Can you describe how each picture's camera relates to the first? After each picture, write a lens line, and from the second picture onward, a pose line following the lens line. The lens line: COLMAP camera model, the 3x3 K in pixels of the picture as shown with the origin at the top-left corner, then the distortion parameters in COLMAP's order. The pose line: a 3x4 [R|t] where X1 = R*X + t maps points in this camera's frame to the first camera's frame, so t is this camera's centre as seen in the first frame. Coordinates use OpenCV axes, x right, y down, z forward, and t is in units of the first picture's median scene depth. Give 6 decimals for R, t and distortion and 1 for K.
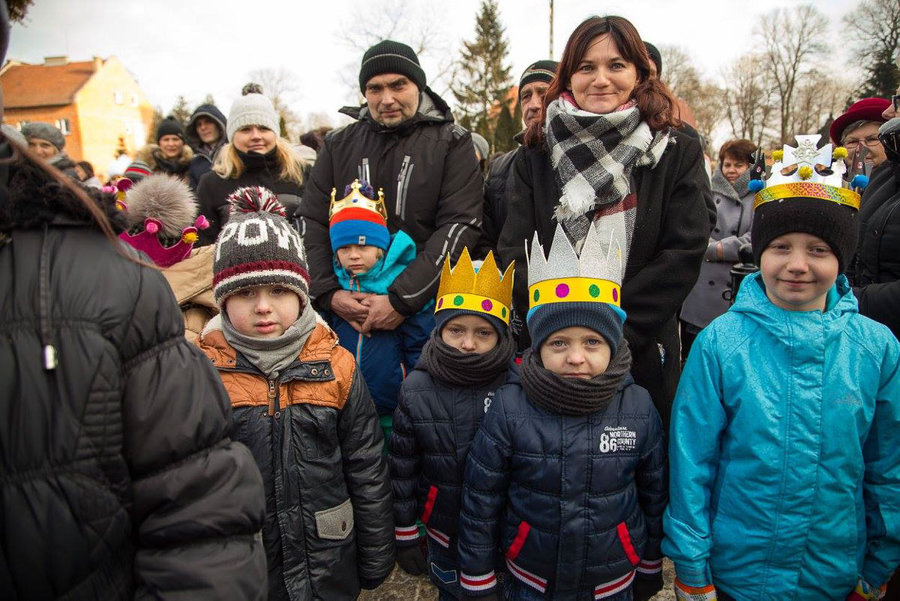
lens RADIAL K [[598.9, 0, 454.2], [0, 598.9, 297.3], [0, 0, 1]] dist [-0.121307, 0.059173]
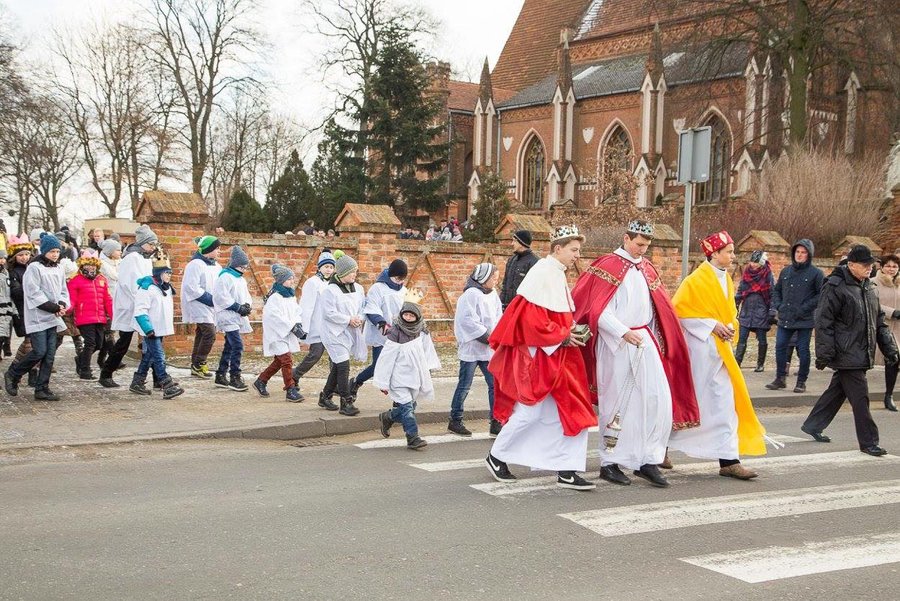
lens RADIAL K [[1040.3, 0, 424.9], [0, 1040.3, 301.3], [0, 0, 1]] dist [0.104175, 0.029503]
pose [[0.747281, 0.016172, 0.664311, 0.122250], [0.101259, 0.985258, -0.137892, -0.050336], [-0.656747, 0.170311, 0.734627, 0.227903]]
